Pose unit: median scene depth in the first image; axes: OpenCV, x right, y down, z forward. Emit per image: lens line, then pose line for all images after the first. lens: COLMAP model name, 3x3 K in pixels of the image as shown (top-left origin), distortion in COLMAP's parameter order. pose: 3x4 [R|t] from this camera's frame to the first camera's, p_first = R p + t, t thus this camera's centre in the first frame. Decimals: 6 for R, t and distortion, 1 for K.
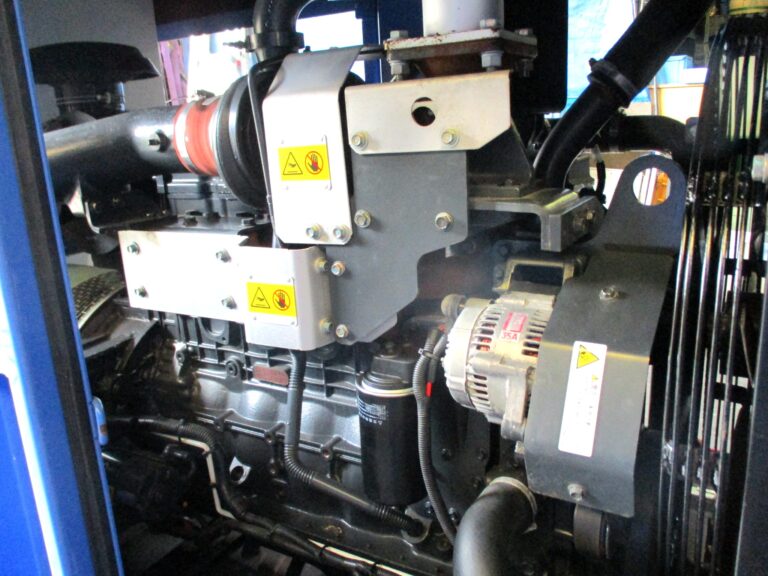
lens RADIAL K [[635.1, 0, 384.8], [0, 635.1, 275.9], [0, 0, 1]] dist [-0.001279, 0.000660]
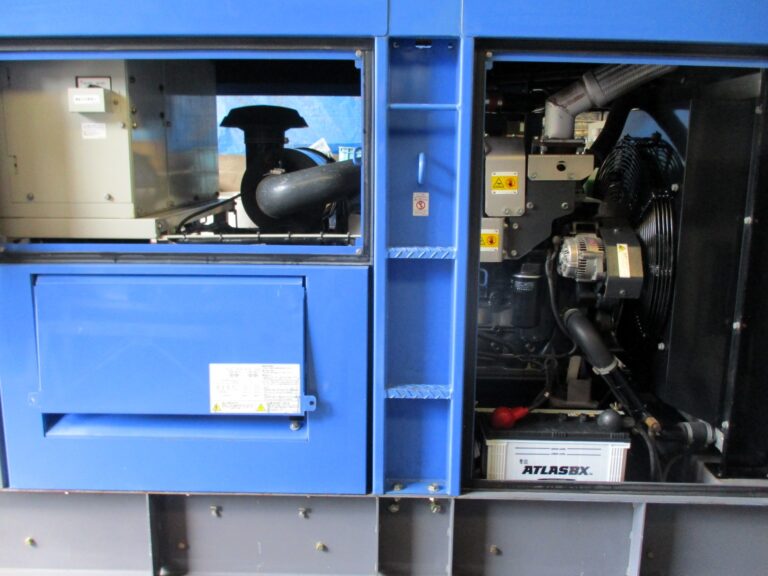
lens RADIAL K [[667.4, 0, 384.0], [0, 667.4, 288.0], [0, 0, 1]] dist [-0.009051, -0.008125]
pose [[0.875558, -0.023997, 0.482517, -1.886899], [0.057887, 0.996781, -0.055467, 0.361677], [-0.479633, 0.076496, 0.874128, -1.057081]]
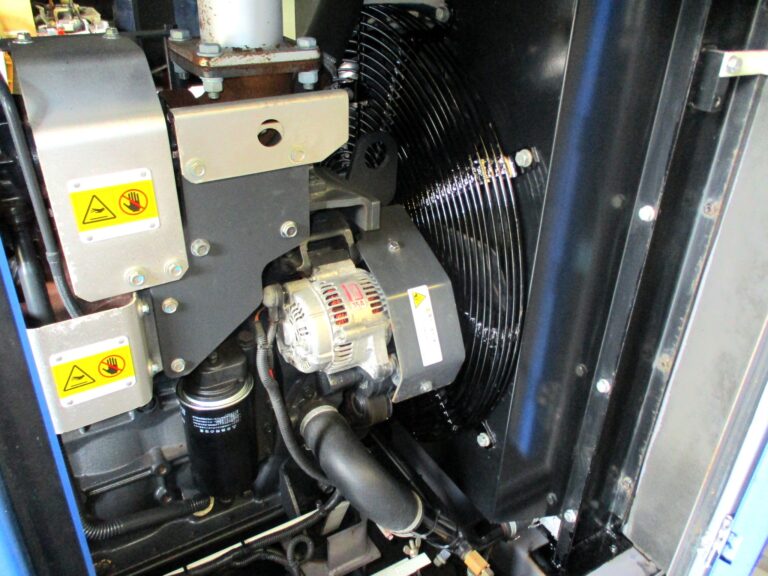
lens RADIAL K [[667.4, 0, 384.0], [0, 667.4, 288.0], [0, 0, 1]] dist [-0.009051, -0.008125]
pose [[0.474093, -0.373136, 0.797499, -0.725961], [0.155062, 0.926988, 0.341540, -0.334733], [-0.866713, -0.038260, 0.497338, 0.281443]]
